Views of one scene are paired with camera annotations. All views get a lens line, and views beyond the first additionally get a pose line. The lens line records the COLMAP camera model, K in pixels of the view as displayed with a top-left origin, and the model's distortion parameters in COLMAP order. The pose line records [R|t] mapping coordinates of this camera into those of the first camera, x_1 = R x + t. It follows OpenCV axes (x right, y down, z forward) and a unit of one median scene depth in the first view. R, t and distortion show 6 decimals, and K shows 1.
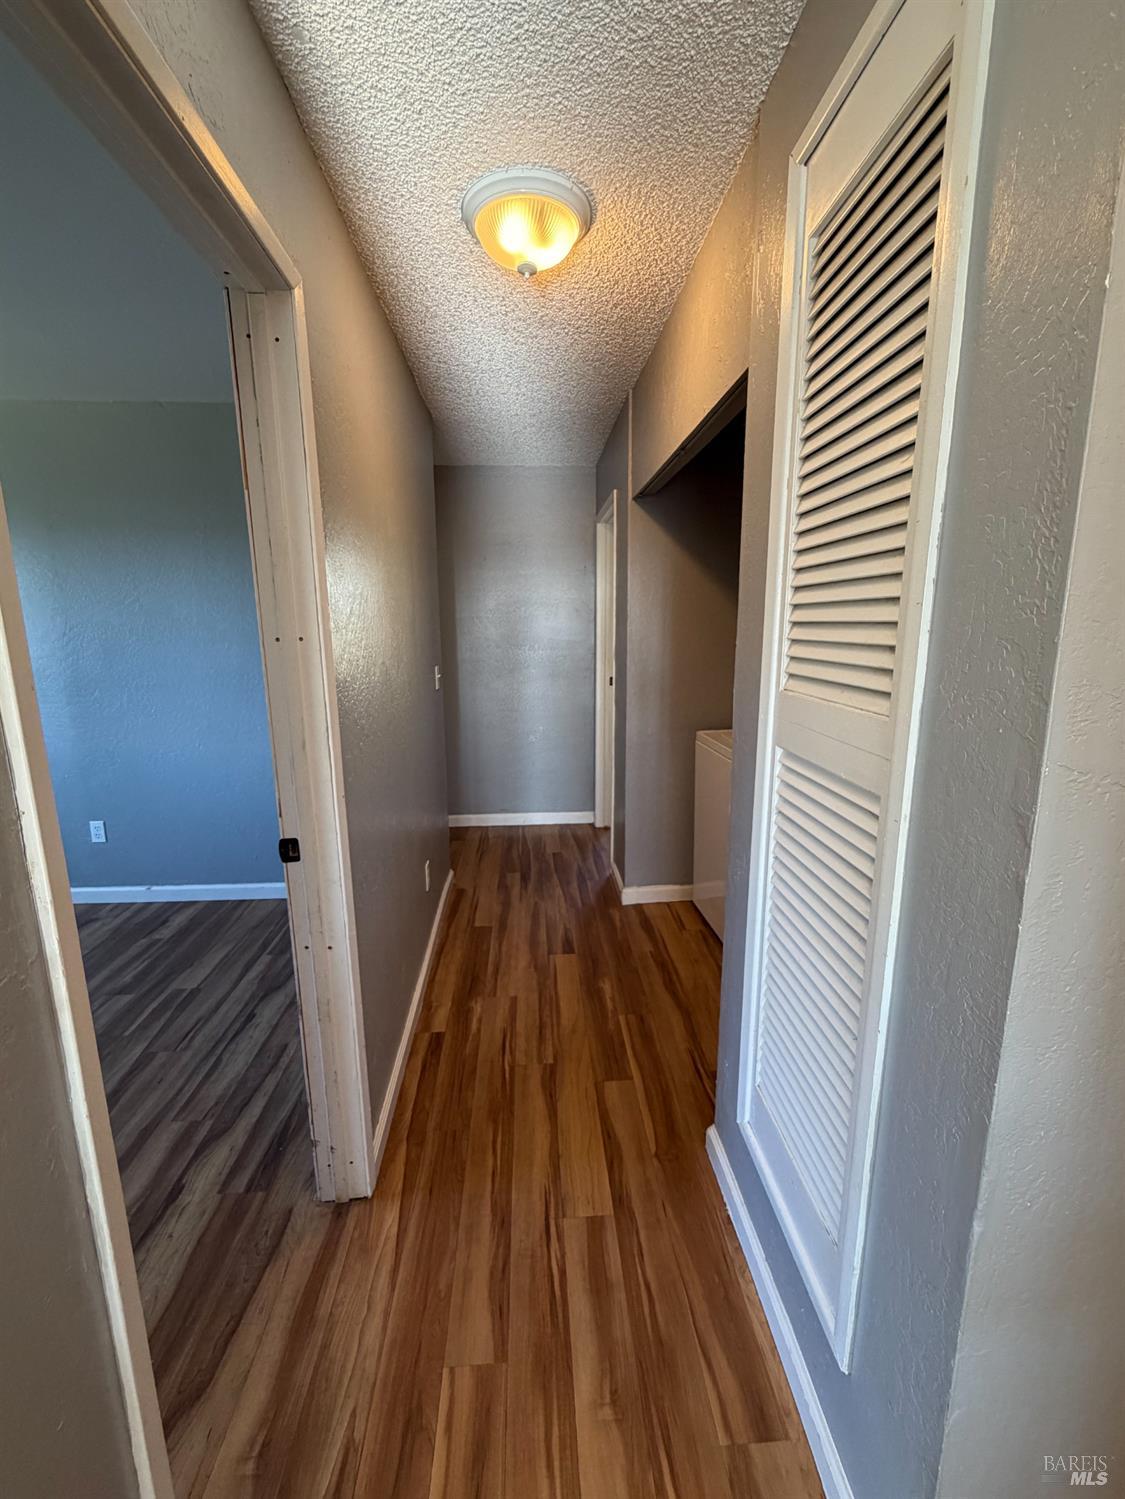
lens RADIAL K [[610.1, 0, 560.0], [0, 610.1, 740.1], [0, 0, 1]] dist [0.000504, 0.000015]
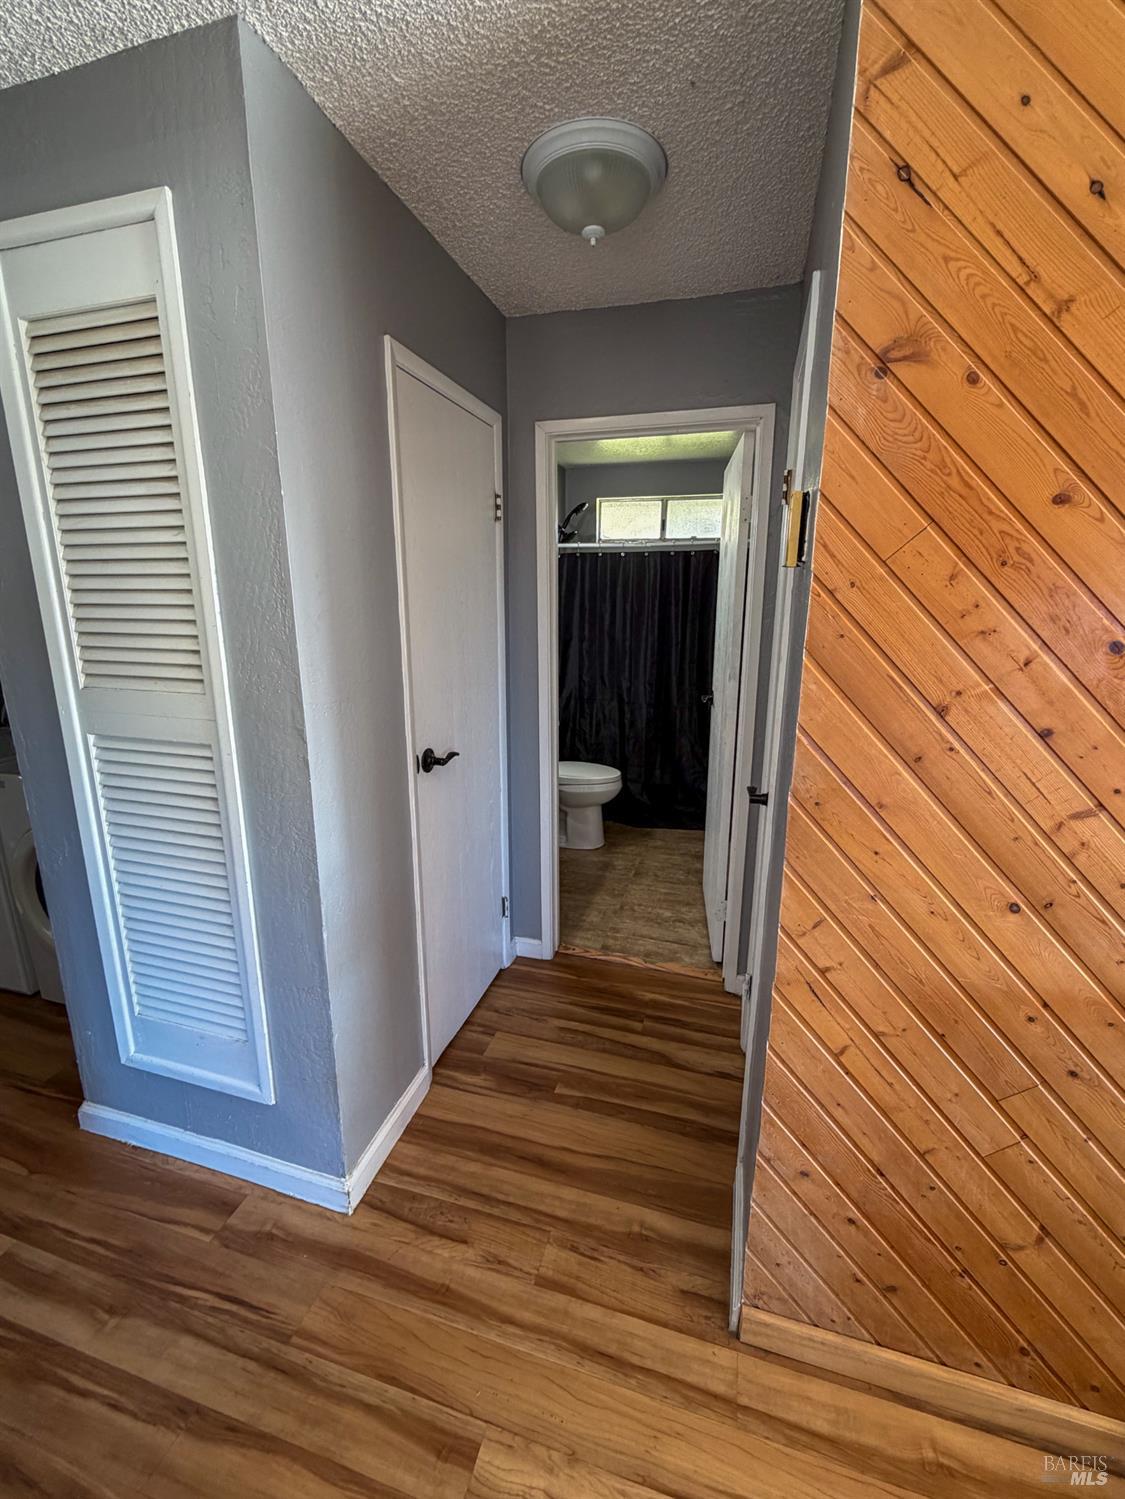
lens RADIAL K [[610.1, 0, 567.5], [0, 610.1, 737.9], [0, 0, 1]] dist [0.000504, 0.000015]
pose [[0.321370, -0.202273, 0.925098, -0.595114], [0.167906, 0.973613, 0.154551, -0.012822], [-0.931949, 0.105662, 0.346853, -0.388809]]
